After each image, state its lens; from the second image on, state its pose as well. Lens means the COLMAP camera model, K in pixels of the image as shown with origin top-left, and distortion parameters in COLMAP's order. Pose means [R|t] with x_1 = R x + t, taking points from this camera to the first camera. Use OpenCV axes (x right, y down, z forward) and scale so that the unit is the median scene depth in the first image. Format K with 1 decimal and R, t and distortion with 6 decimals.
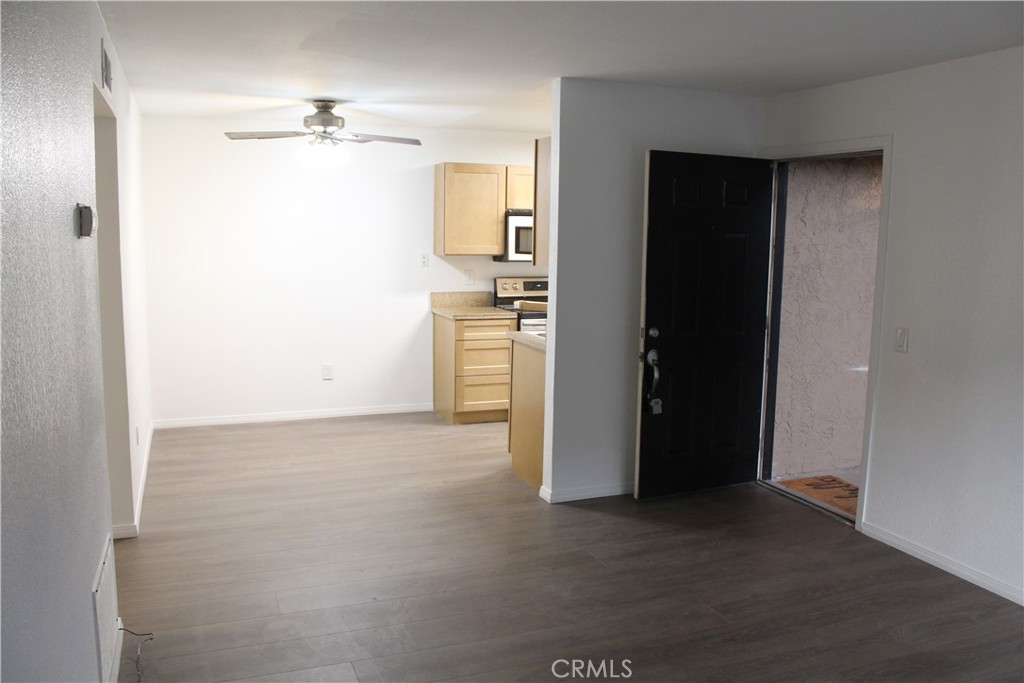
lens RADIAL K [[833.6, 0, 511.2], [0, 833.6, 341.1], [0, 0, 1]] dist [-0.071112, 0.010756]
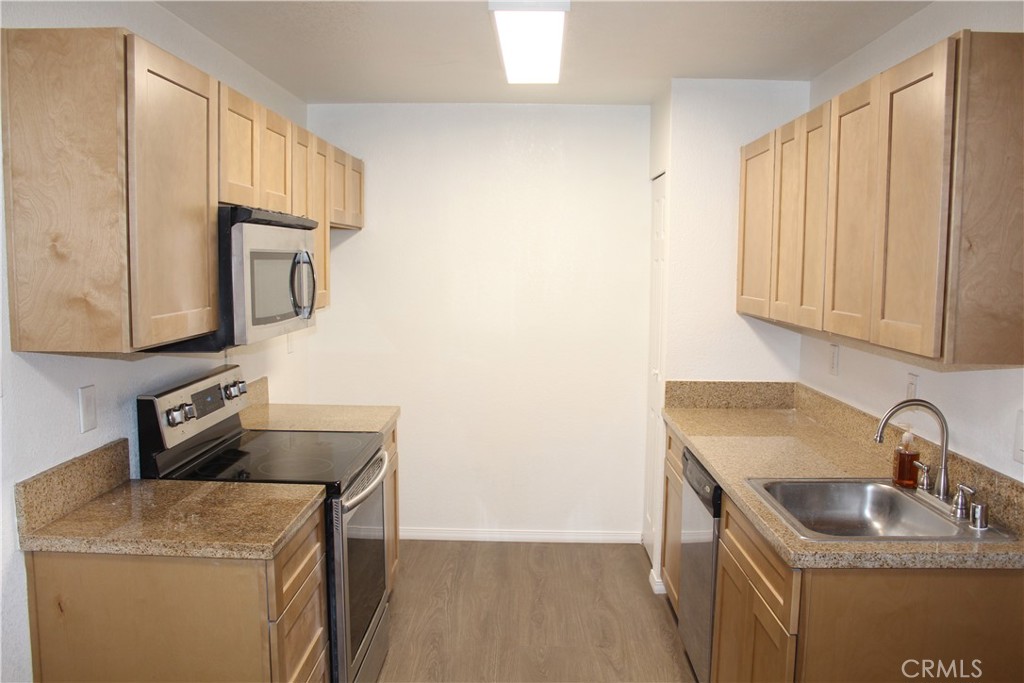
lens RADIAL K [[833.6, 0, 510.5], [0, 833.6, 345.3], [0, 0, 1]] dist [-0.071112, 0.010756]
pose [[0.393198, -0.106609, 0.913252, -0.248524], [0.125641, 0.990168, 0.061494, -0.090196], [-0.910829, 0.090562, 0.402726, 0.640196]]
